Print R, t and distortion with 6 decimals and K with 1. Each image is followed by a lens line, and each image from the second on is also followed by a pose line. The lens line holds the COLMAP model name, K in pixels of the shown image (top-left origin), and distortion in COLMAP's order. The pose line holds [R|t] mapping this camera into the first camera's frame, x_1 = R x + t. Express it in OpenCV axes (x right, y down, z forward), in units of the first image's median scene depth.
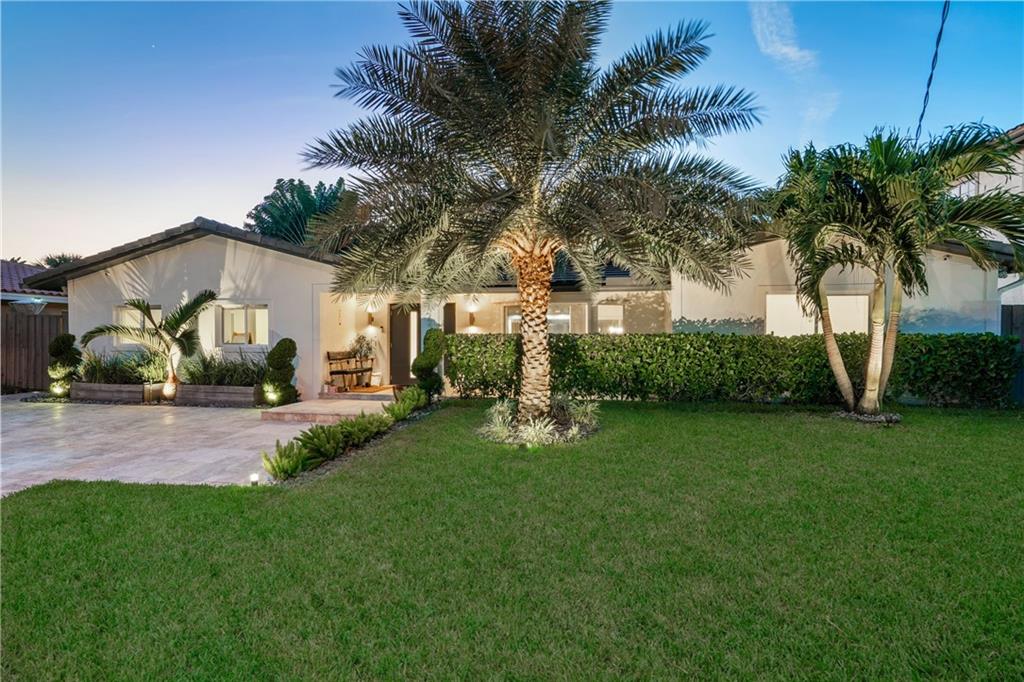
lens RADIAL K [[537.5, 0, 512.0], [0, 537.5, 341.0], [0, 0, 1]] dist [0.002287, 0.000554]
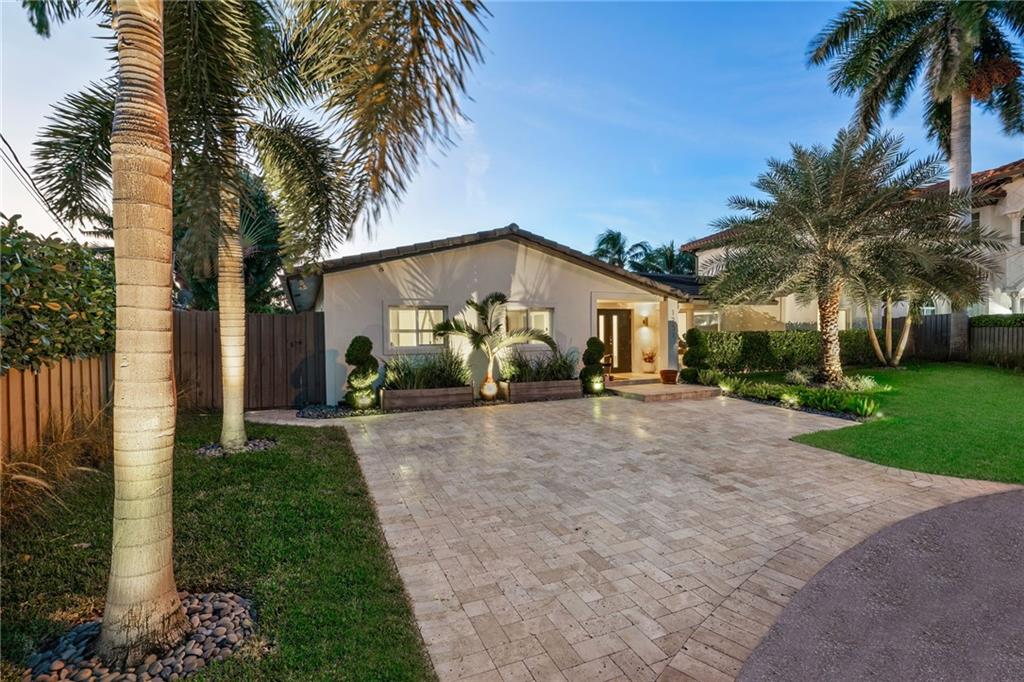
lens RADIAL K [[472.3, 0, 508.3], [0, 472.3, 344.5], [0, 0, 1]] dist [-0.002962, 0.000469]
pose [[0.813734, -0.022561, 0.580800, -1.099743], [0.021048, 0.999735, 0.009345, -0.002042], [-0.580856, 0.004620, 0.813993, 0.247536]]
